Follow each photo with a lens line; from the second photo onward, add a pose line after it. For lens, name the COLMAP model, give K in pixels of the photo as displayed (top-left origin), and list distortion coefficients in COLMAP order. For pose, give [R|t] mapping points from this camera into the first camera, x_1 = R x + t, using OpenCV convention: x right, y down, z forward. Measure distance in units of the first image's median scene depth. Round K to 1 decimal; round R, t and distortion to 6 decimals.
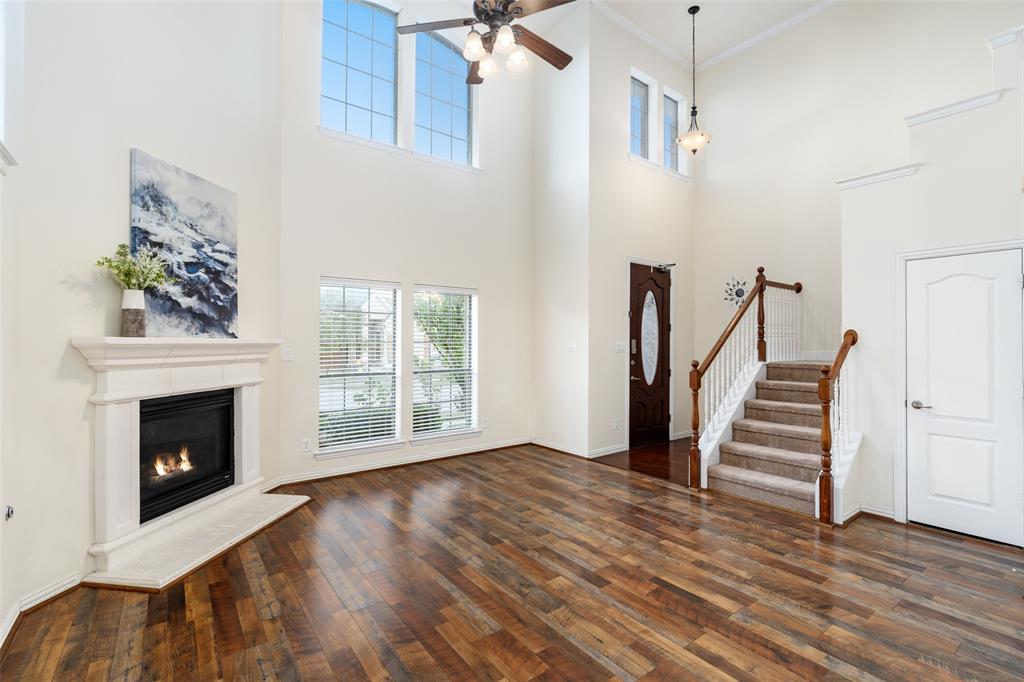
lens RADIAL K [[472.5, 0, 522.3], [0, 472.5, 339.2], [0, 0, 1]] dist [-0.005525, -0.000105]
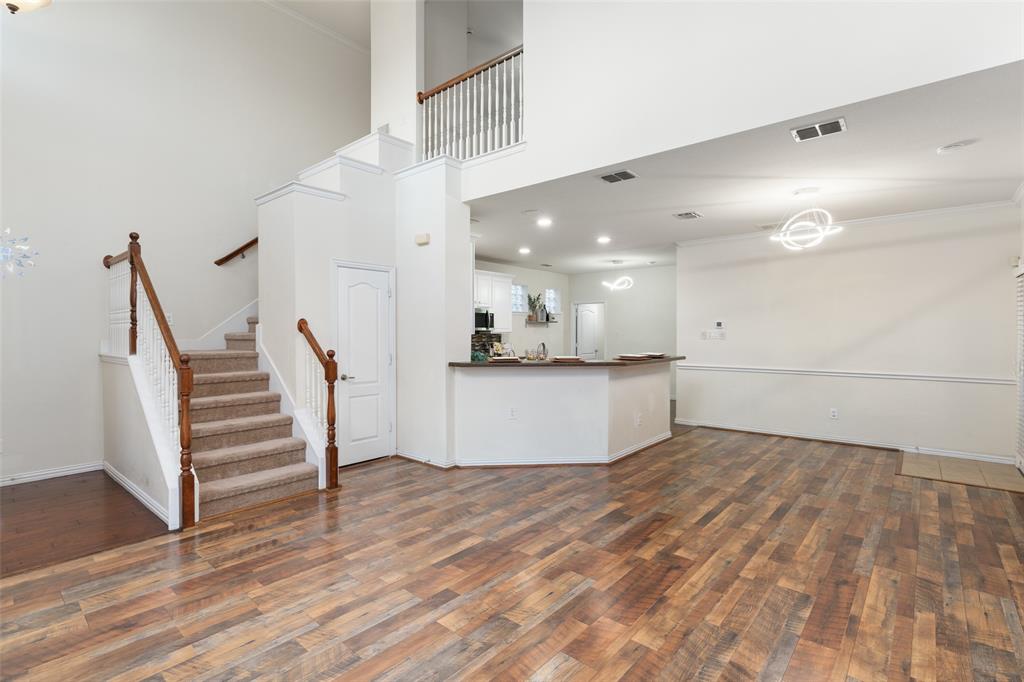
lens RADIAL K [[472.5, 0, 510.3], [0, 472.5, 341.5], [0, 0, 1]] dist [-0.005525, -0.000105]
pose [[-0.191034, -0.023026, 0.981313, -0.620613], [-0.006638, 0.999732, 0.022166, 0.005985], [-0.981561, -0.002280, -0.191136, 0.889921]]
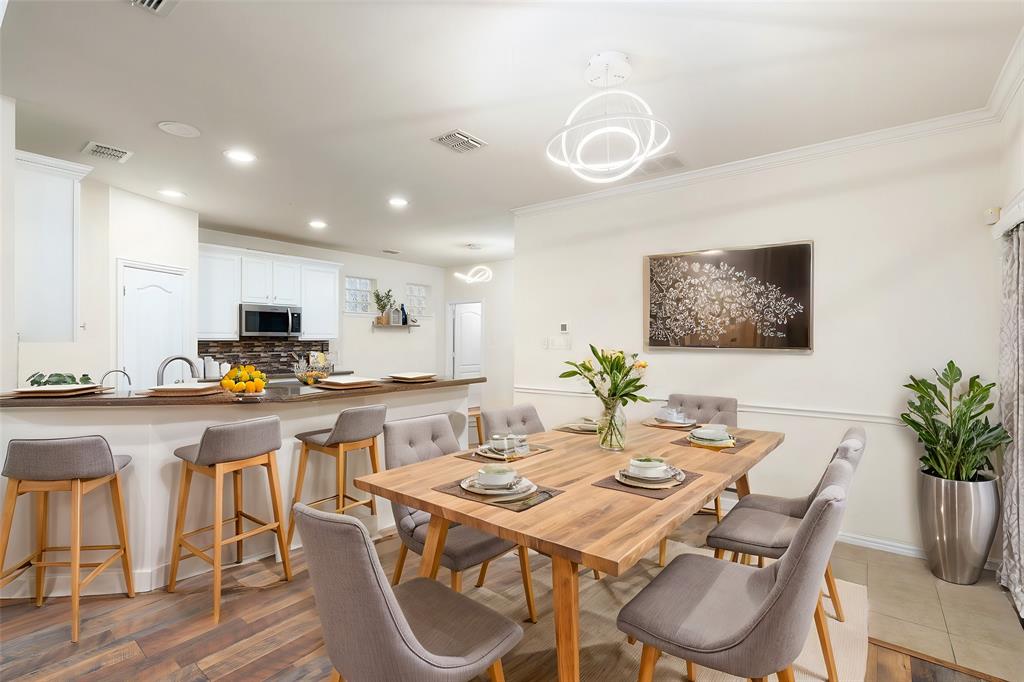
lens RADIAL K [[470.1, 0, 509.5], [0, 470.1, 338.4], [0, 0, 1]] dist [0.003600, -0.000135]
pose [[-0.242313, -0.003246, 0.970193, -0.345293], [-0.010607, 0.999943, 0.000696, 0.004275], [-0.970140, -0.010123, -0.242334, 0.481830]]
